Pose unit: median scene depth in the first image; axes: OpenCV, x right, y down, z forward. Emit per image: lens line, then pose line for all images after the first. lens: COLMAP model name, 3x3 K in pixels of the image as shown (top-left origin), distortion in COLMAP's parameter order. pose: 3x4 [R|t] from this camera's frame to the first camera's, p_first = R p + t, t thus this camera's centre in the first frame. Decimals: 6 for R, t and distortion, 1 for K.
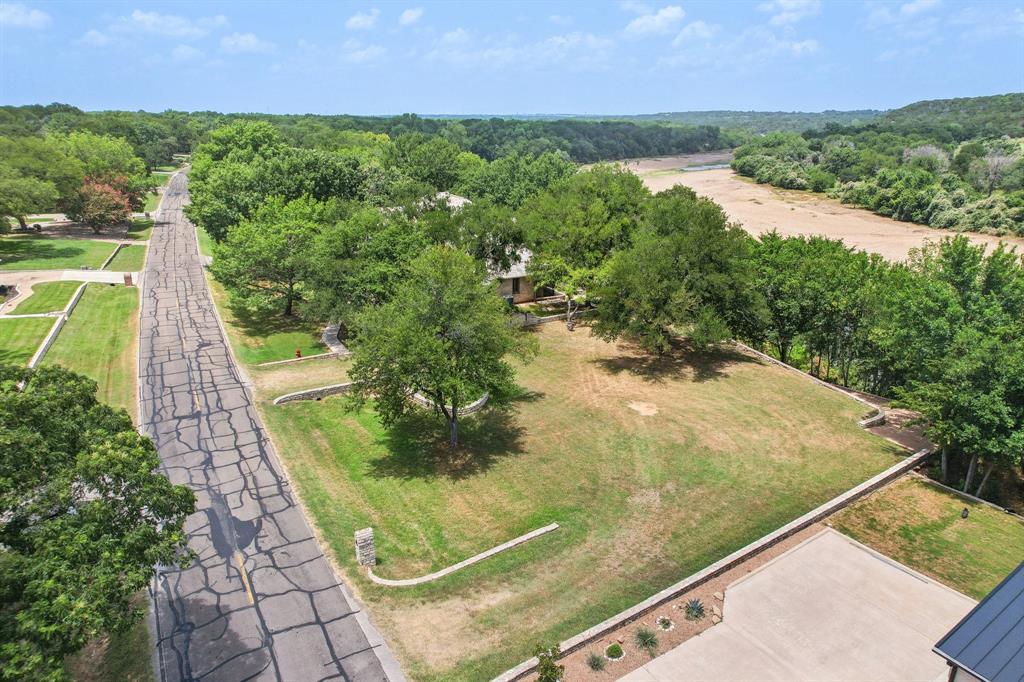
lens RADIAL K [[670.7, 0, 512.0], [0, 670.7, 341.0], [0, 0, 1]] dist [-0.098206, 0.087437]
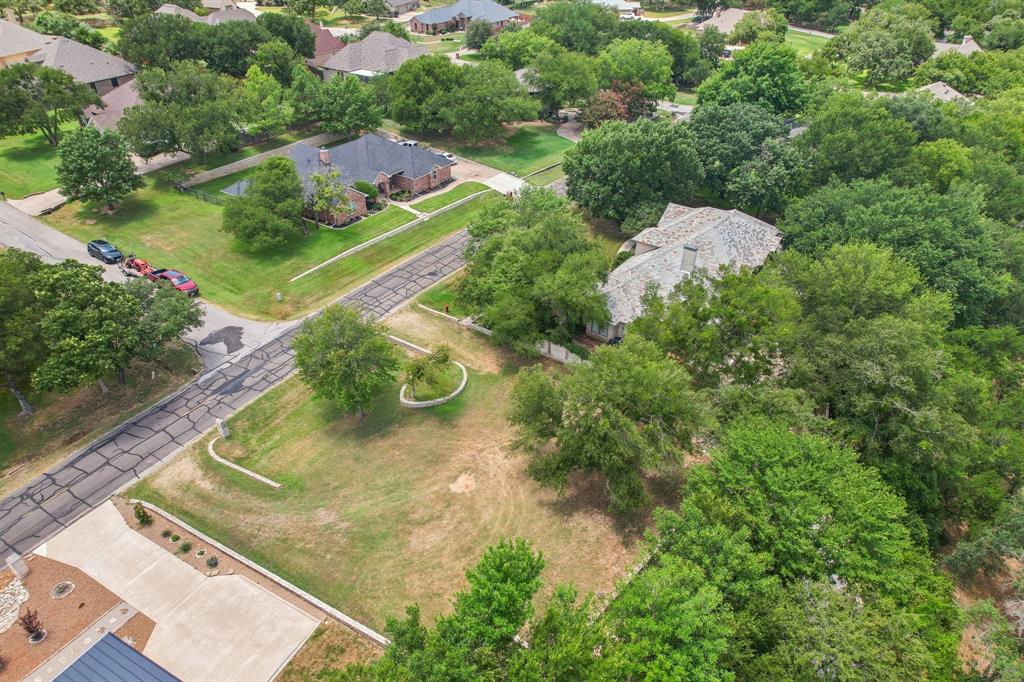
lens RADIAL K [[661.4, 0, 512.0], [0, 661.4, 341.0], [0, 0, 1]] dist [0.014877, -0.002233]
pose [[0.447783, 0.493756, -0.745450, 0.994178], [-0.284960, 0.869036, 0.404443, -0.633452], [0.847519, 0.031321, 0.529840, 0.419340]]
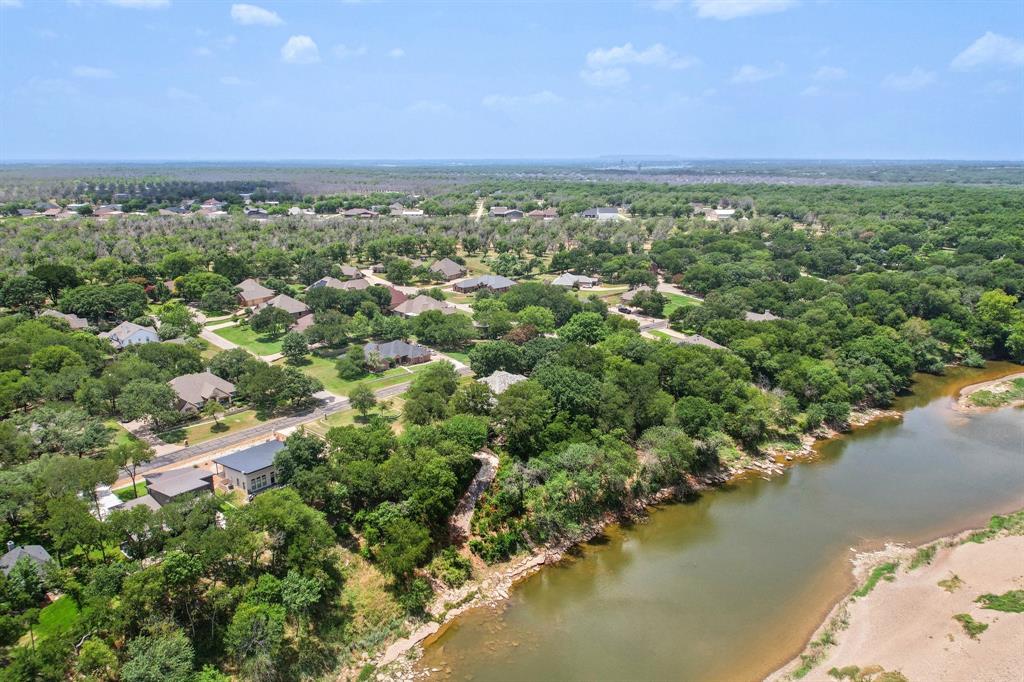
lens RADIAL K [[661.4, 0, 512.0], [0, 661.4, 341.0], [0, 0, 1]] dist [0.014877, -0.002233]
pose [[0.304540, 0.250170, -0.919060, 4.194650], [-0.318758, 0.936025, 0.149165, -1.332767], [0.897579, 0.247531, 0.364801, 0.011756]]
